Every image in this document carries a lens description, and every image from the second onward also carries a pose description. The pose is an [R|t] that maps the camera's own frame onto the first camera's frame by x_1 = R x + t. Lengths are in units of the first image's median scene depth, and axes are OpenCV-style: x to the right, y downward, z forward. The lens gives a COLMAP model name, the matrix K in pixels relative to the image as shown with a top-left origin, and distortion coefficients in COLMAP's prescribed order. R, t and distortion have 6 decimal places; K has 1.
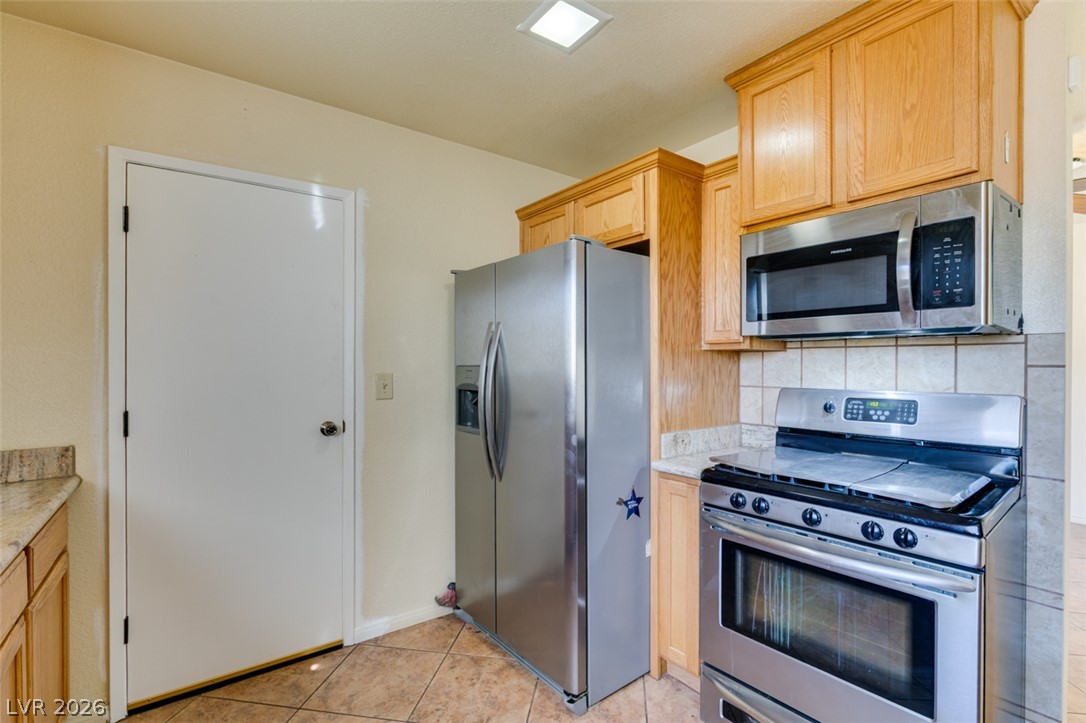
lens RADIAL K [[491.3, 0, 545.3], [0, 491.3, 365.9], [0, 0, 1]] dist [0.002074, -0.000055]
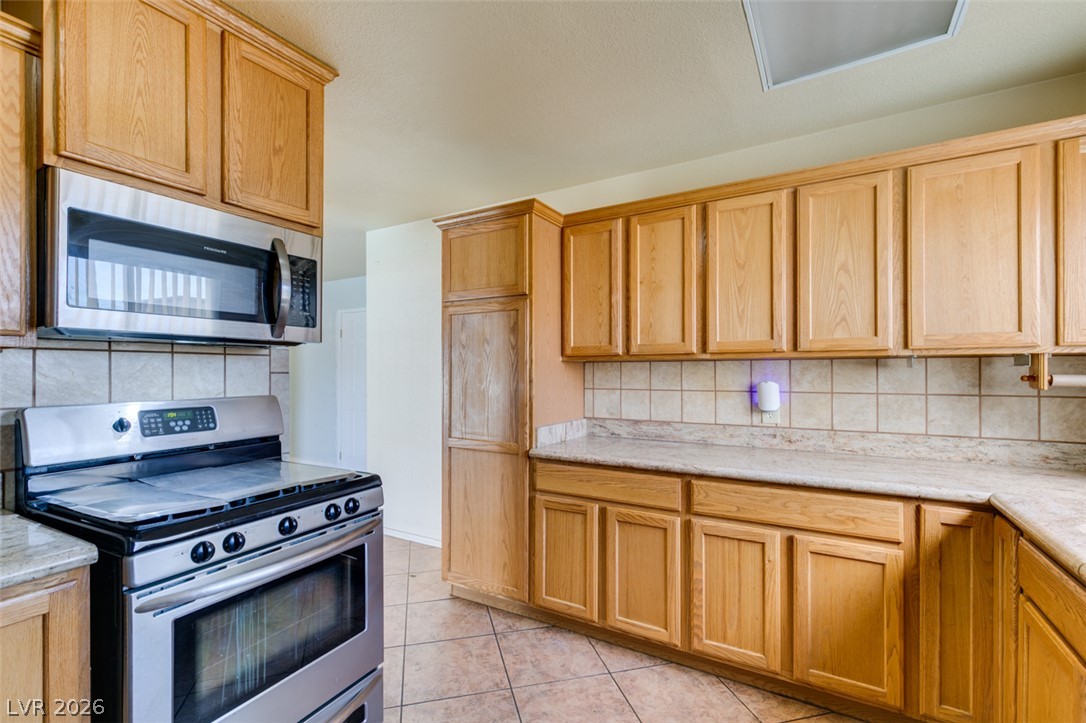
lens RADIAL K [[490.5, 0, 541.1], [0, 490.5, 370.2], [0, 0, 1]] dist [0.009650, -0.000572]
pose [[-0.390454, 0.001439, 0.920621, -0.475549], [0.004941, 0.999988, 0.000533, -0.003297], [-0.920609, 0.004757, -0.390457, 0.759916]]
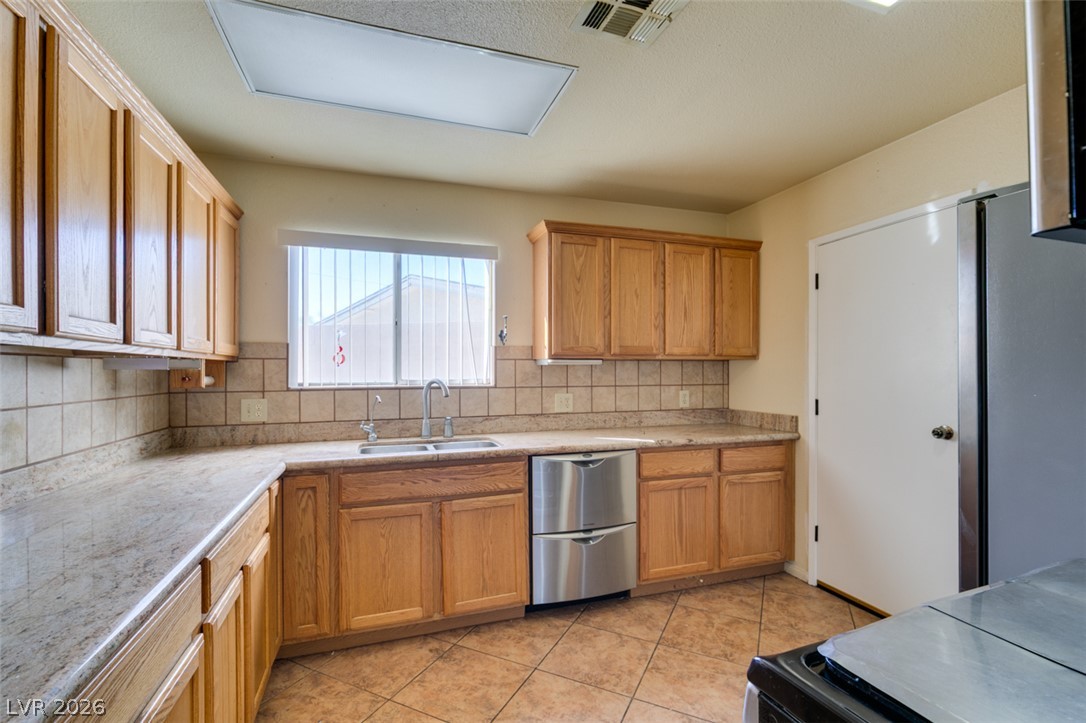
lens RADIAL K [[490.5, 0, 541.1], [0, 490.5, 370.2], [0, 0, 1]] dist [0.009650, -0.000572]
pose [[-0.302131, -0.000861, -0.953266, 1.005753], [-0.000494, 1.000000, -0.000746, -0.003119], [0.953266, 0.000246, -0.302131, 0.634793]]
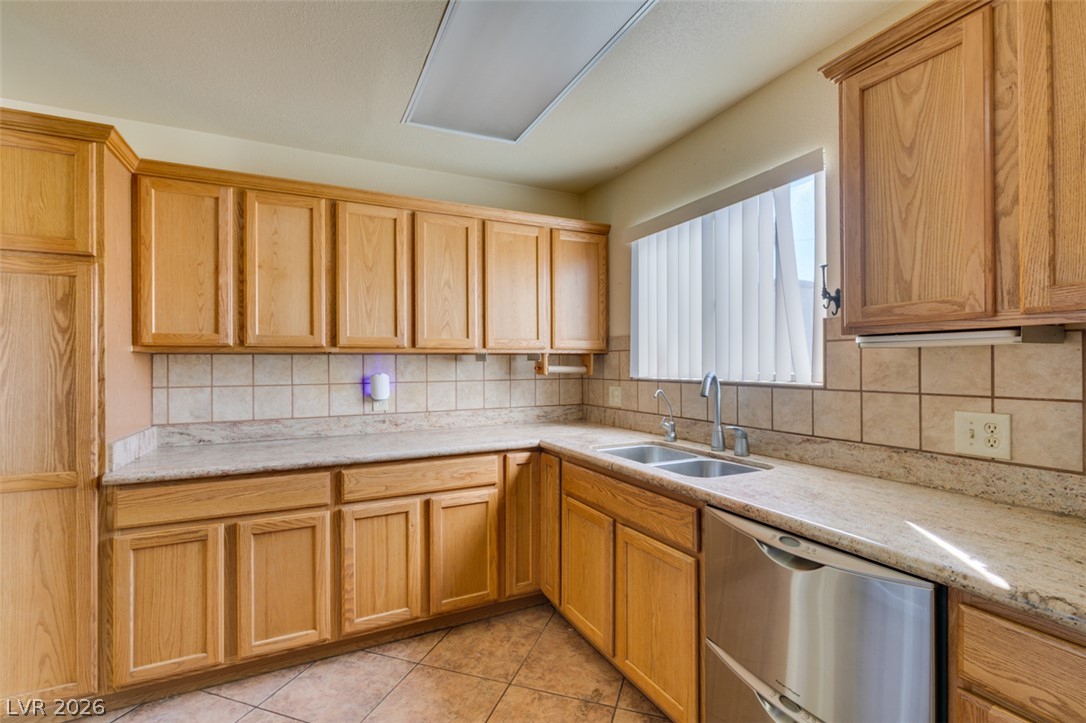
lens RADIAL K [[486.9, 0, 539.6], [0, 486.9, 363.9], [0, 0, 1]] dist [0.003028, -0.000563]
pose [[-0.983825, 0.004330, 0.179081, -0.222354], [0.005092, 0.999980, 0.003795, -0.001713], [-0.179061, 0.004646, -0.983827, 1.061508]]
